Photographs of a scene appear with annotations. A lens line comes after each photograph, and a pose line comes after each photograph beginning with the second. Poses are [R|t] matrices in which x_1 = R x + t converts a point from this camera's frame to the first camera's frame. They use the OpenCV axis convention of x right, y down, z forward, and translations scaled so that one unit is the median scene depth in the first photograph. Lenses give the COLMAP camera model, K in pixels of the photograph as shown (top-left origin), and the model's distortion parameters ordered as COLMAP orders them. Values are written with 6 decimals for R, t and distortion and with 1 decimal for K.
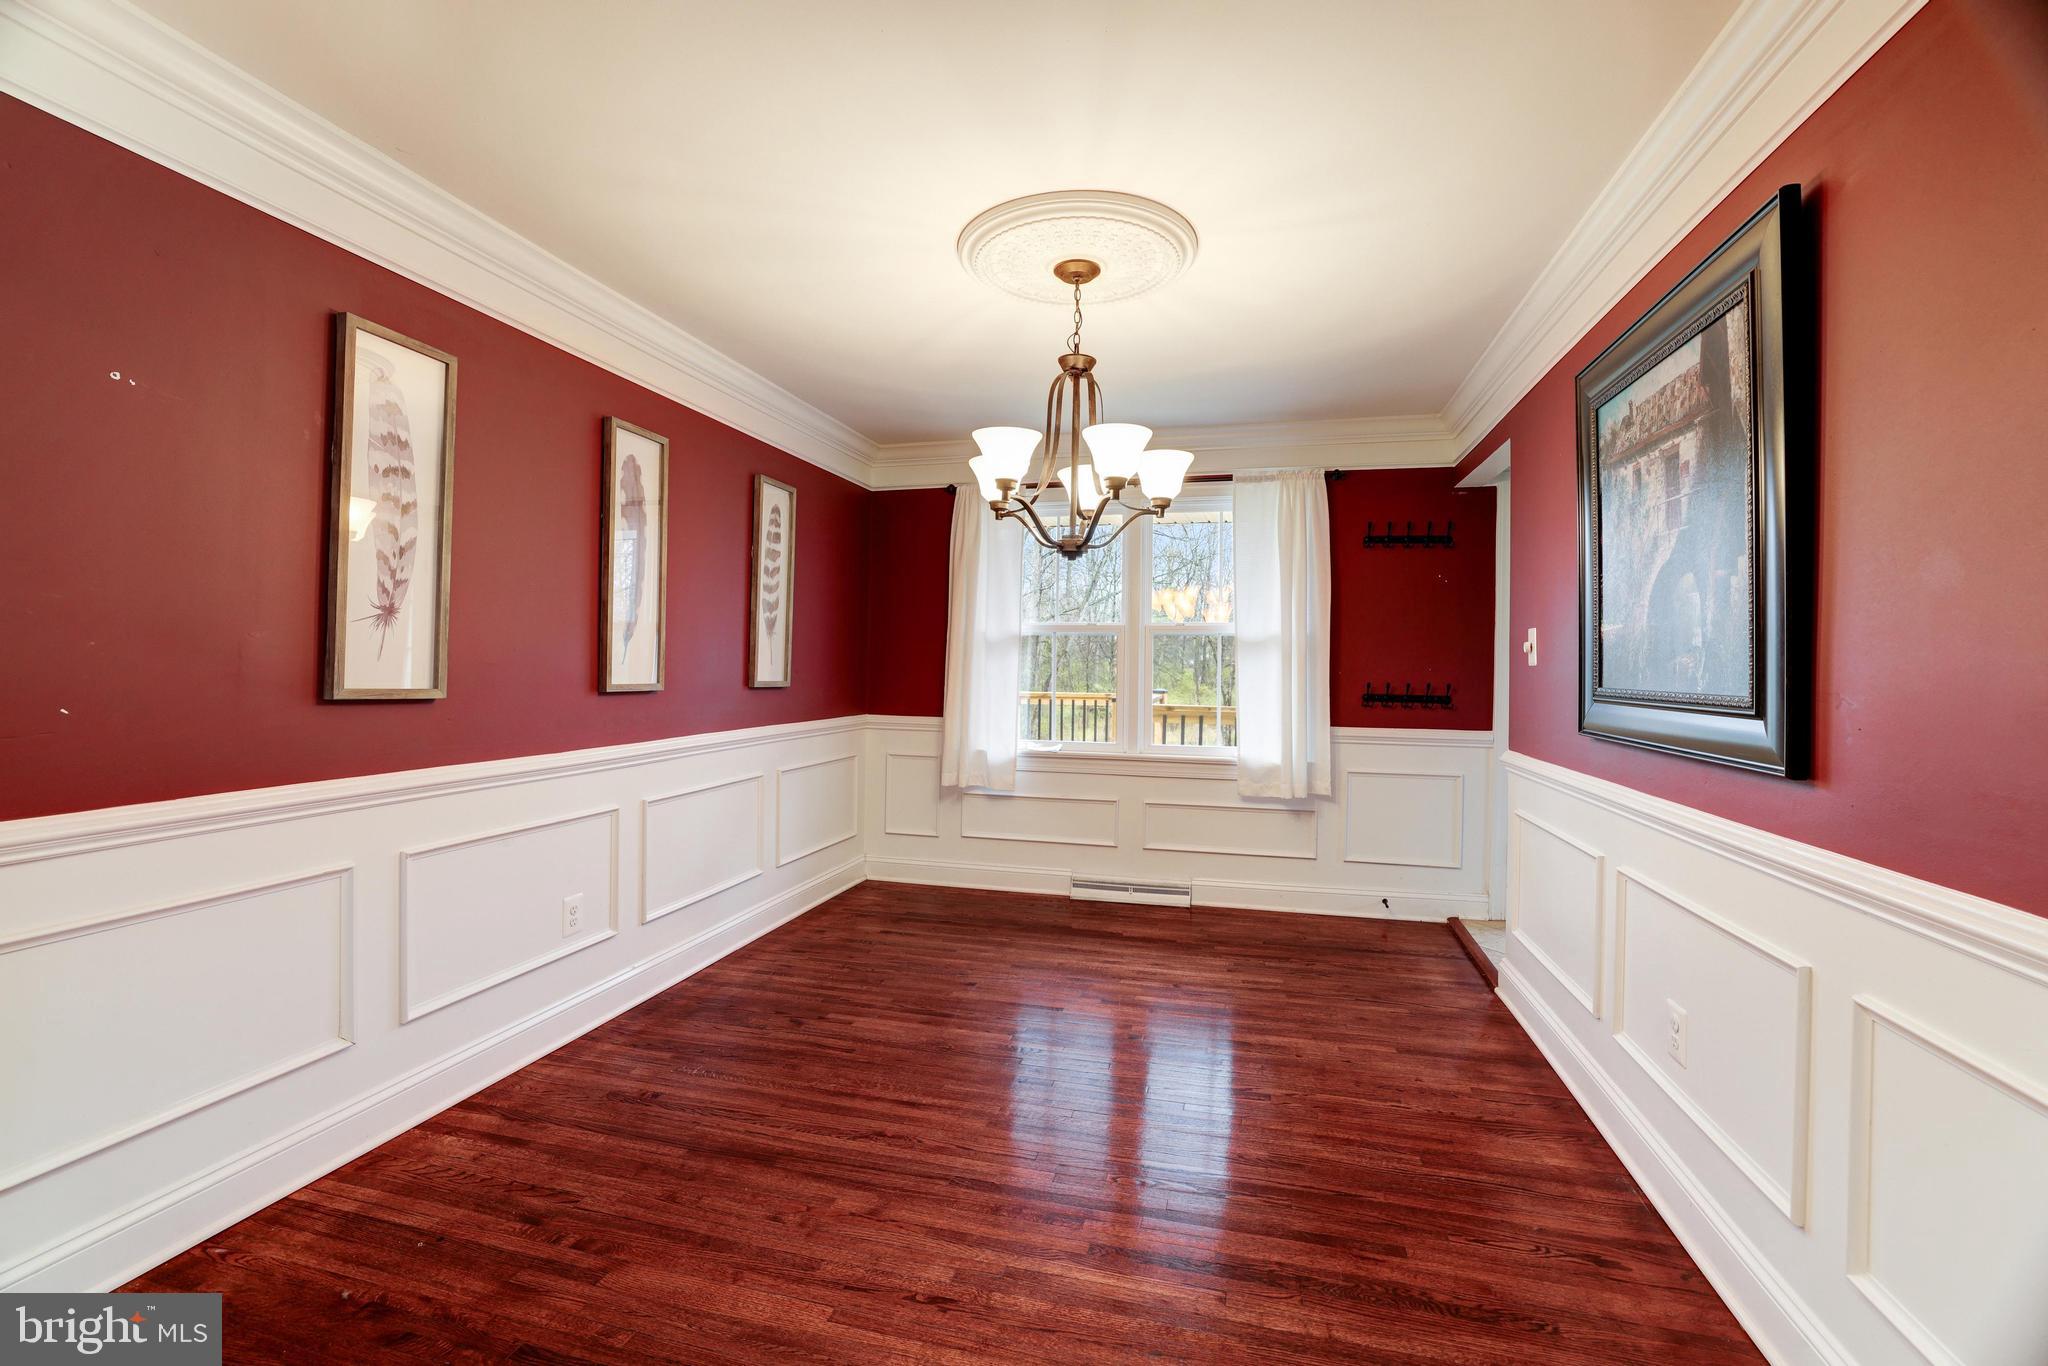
lens RADIAL K [[888.6, 0, 1022.7], [0, 888.6, 669.9], [0, 0, 1]] dist [-0.052043, 0.019713]
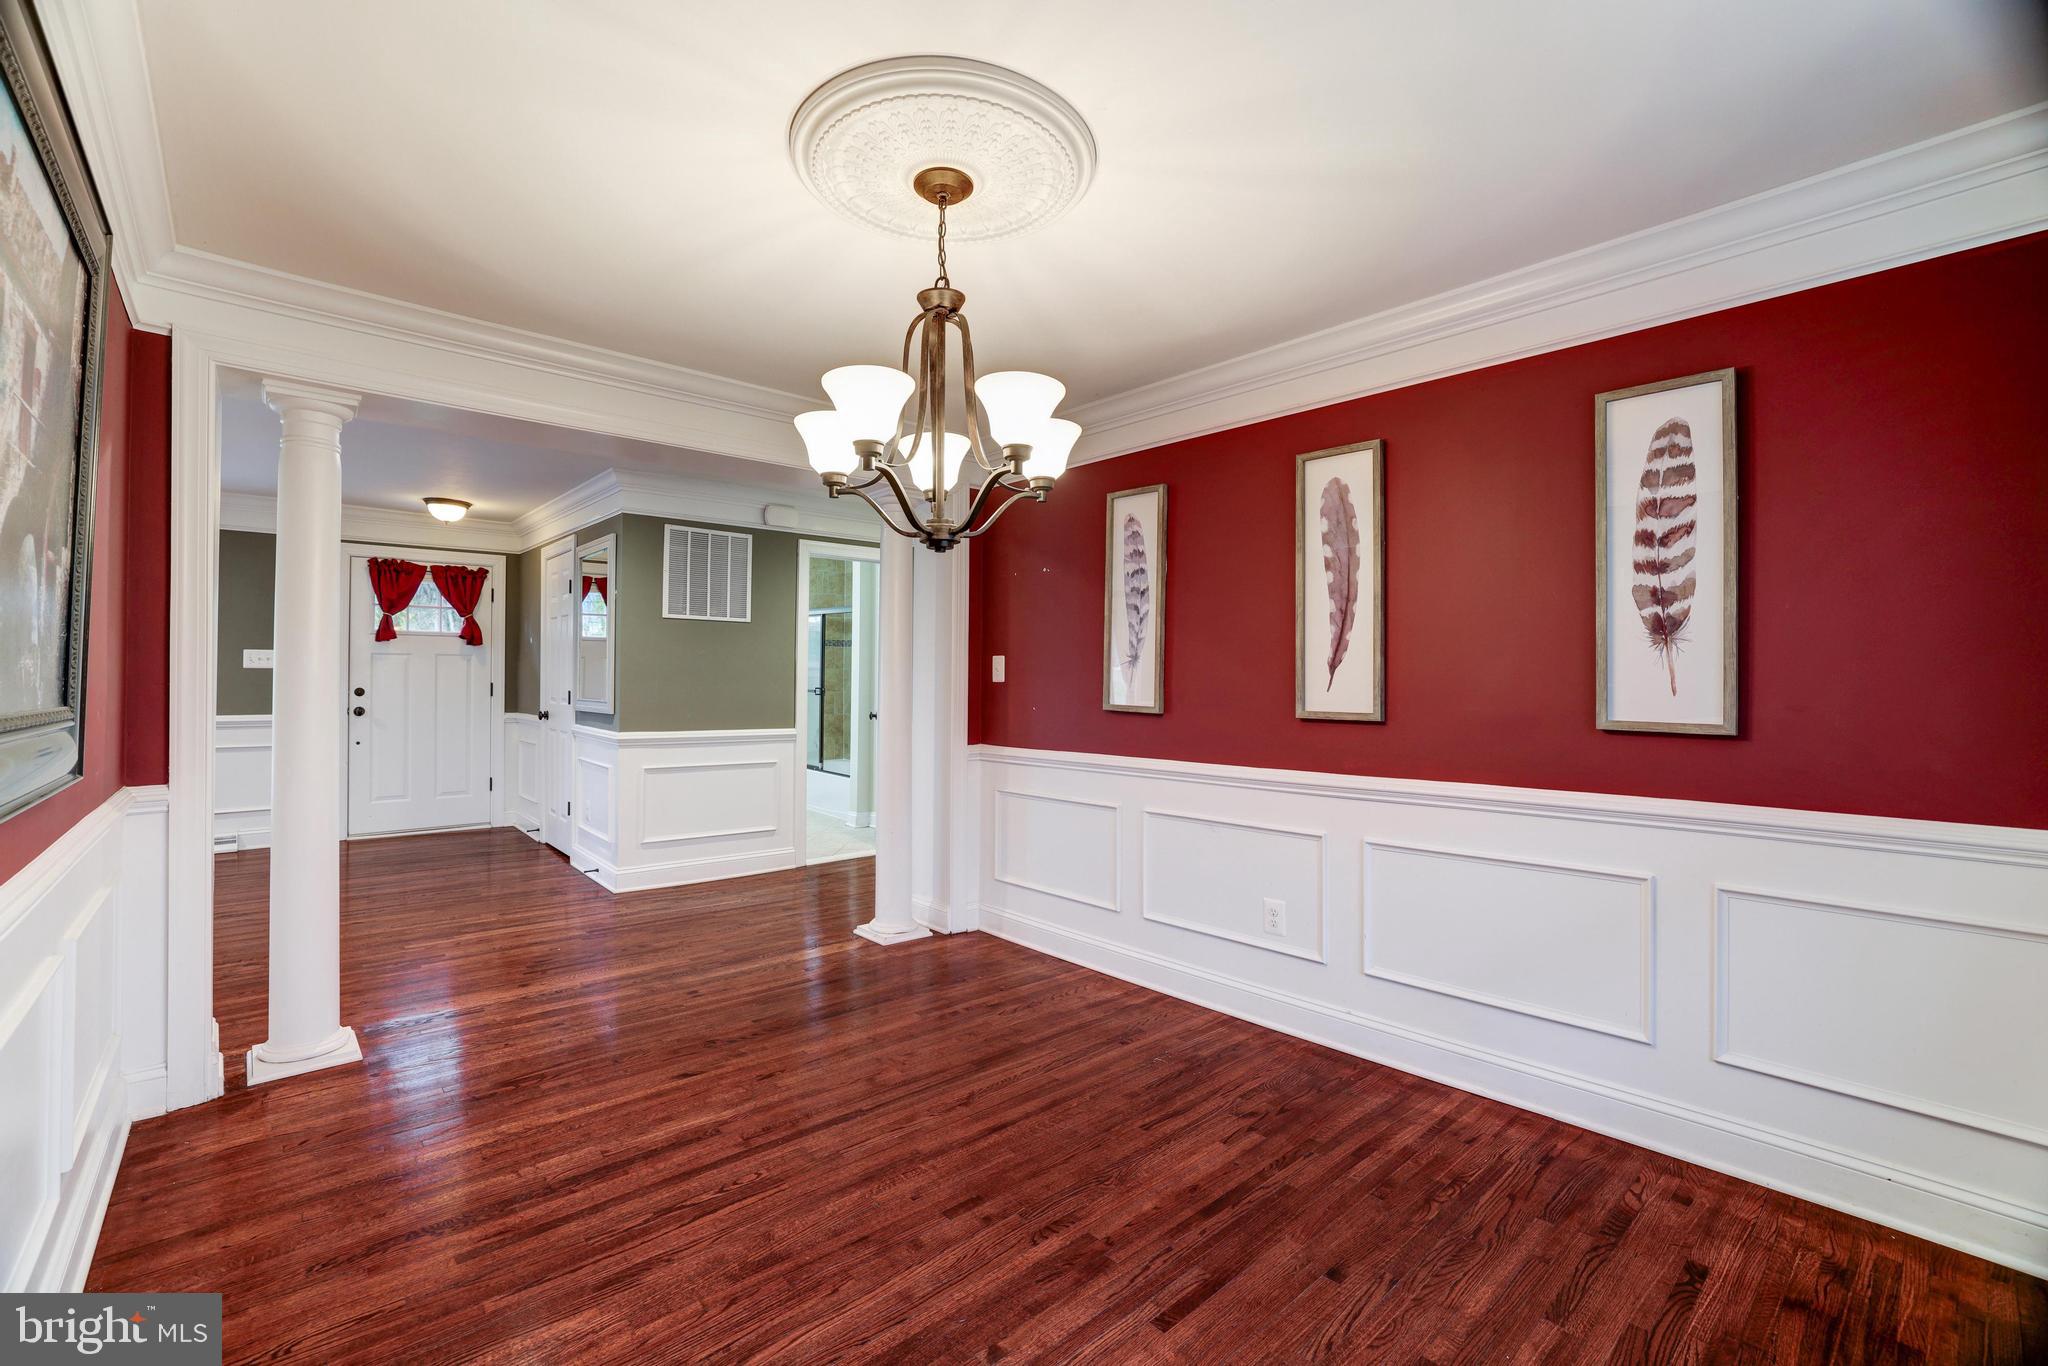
lens RADIAL K [[873.7, 0, 1023.4], [0, 873.7, 670.4], [0, 0, 1]] dist [-0.048873, 0.018052]
pose [[-0.548965, -0.028350, -0.835365, 0.520108], [-0.016751, 0.999597, -0.022915, -0.002051], [0.835678, 0.001414, -0.549218, 1.177939]]
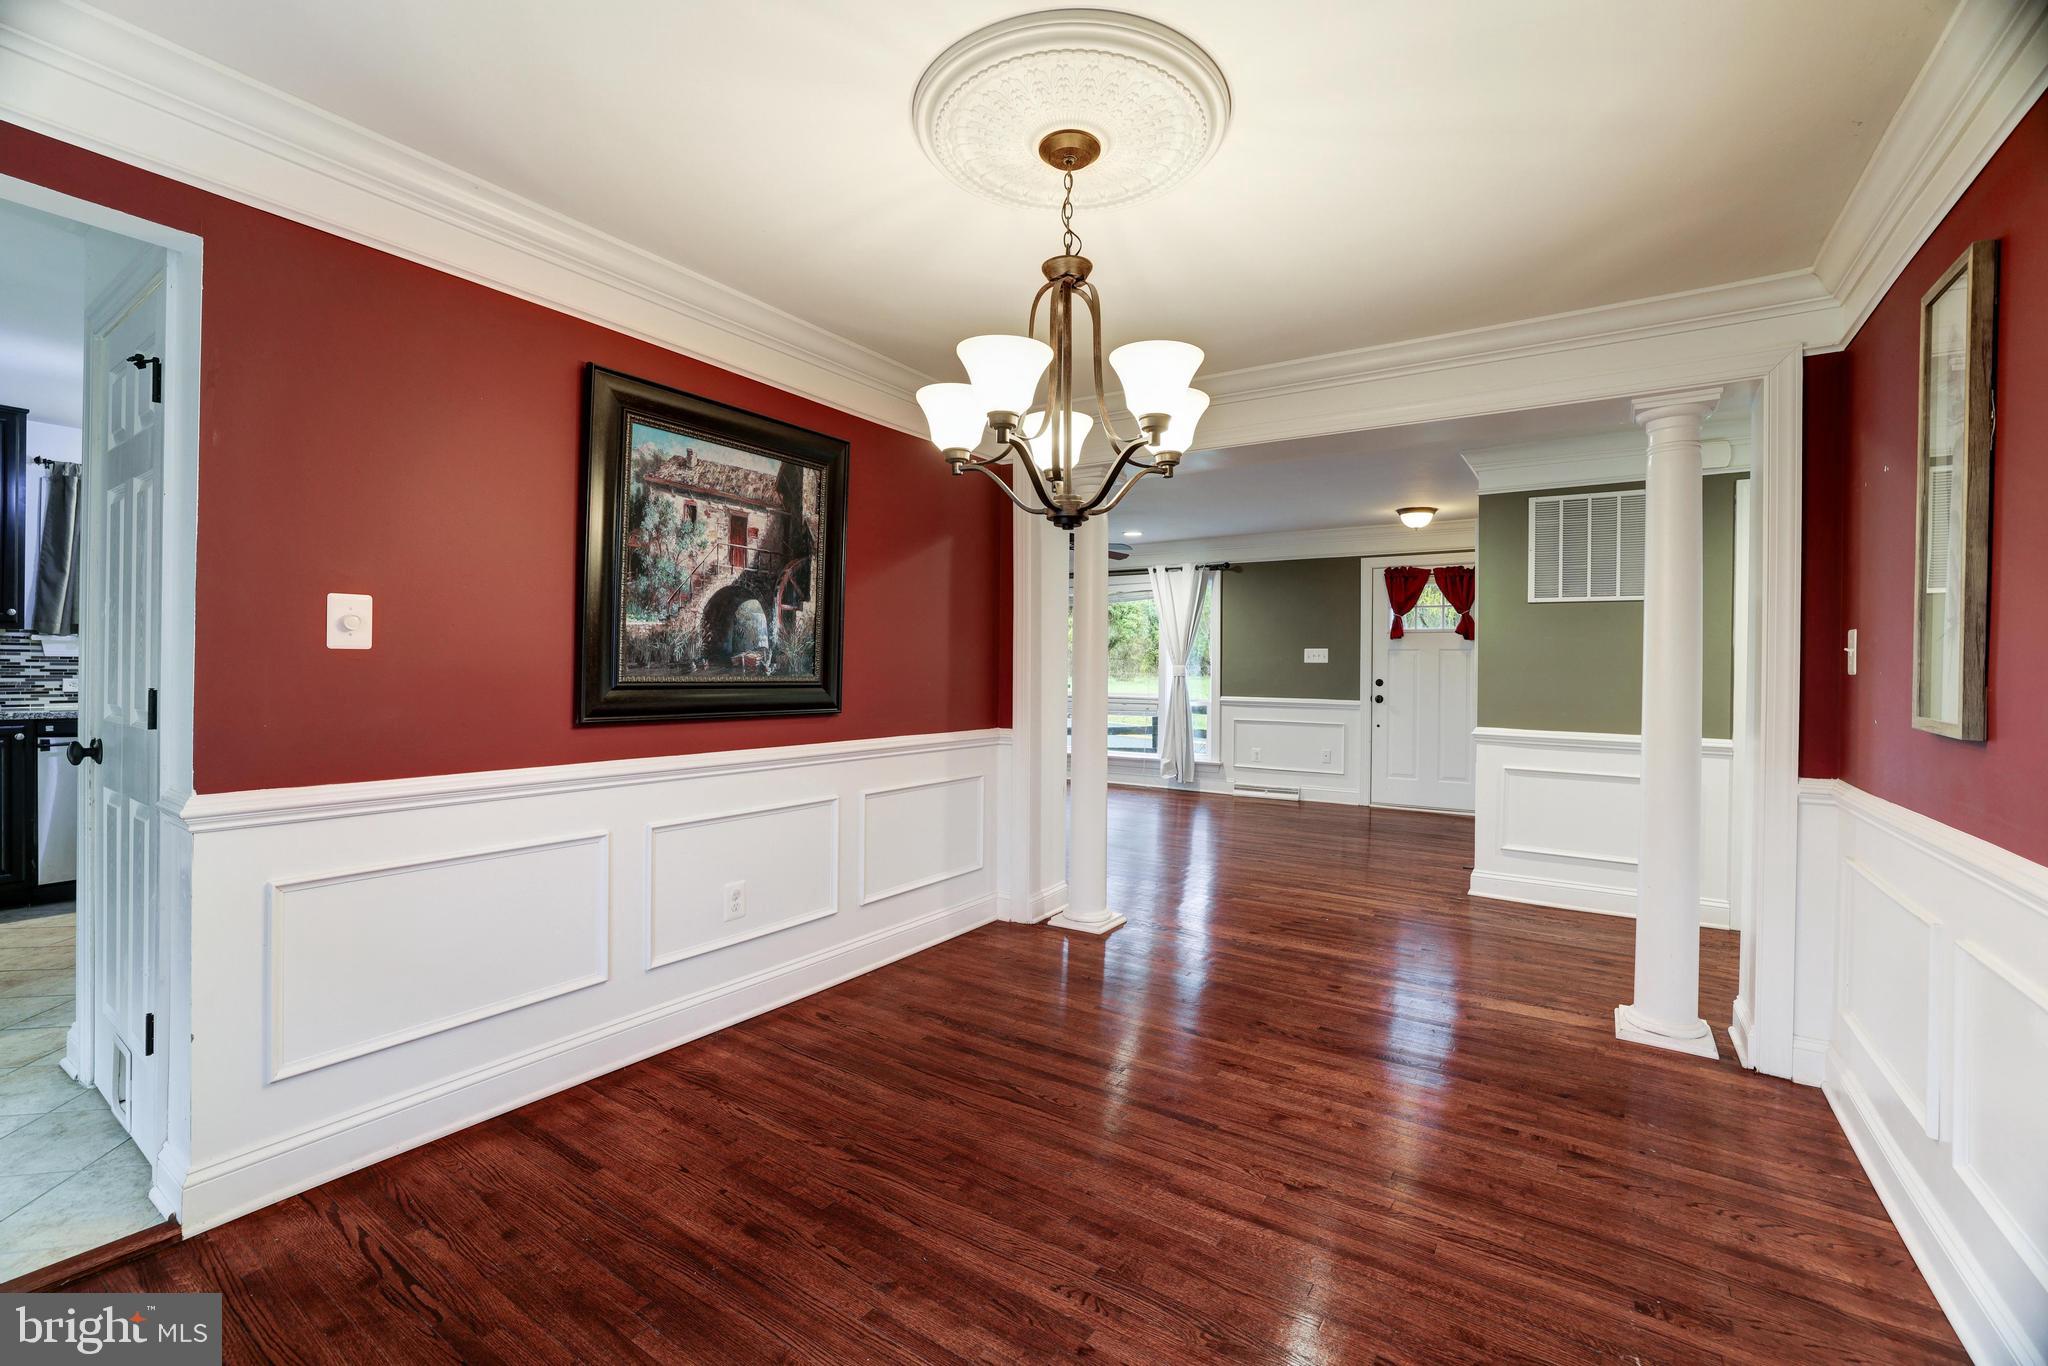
lens RADIAL K [[873.7, 0, 1023.4], [0, 873.7, 670.4], [0, 0, 1]] dist [-0.048873, 0.018052]
pose [[-0.945287, -0.027604, 0.325069, -0.122834], [-0.025038, 0.999614, 0.012075, -0.008879], [-0.325276, 0.003275, -0.945613, 1.362621]]
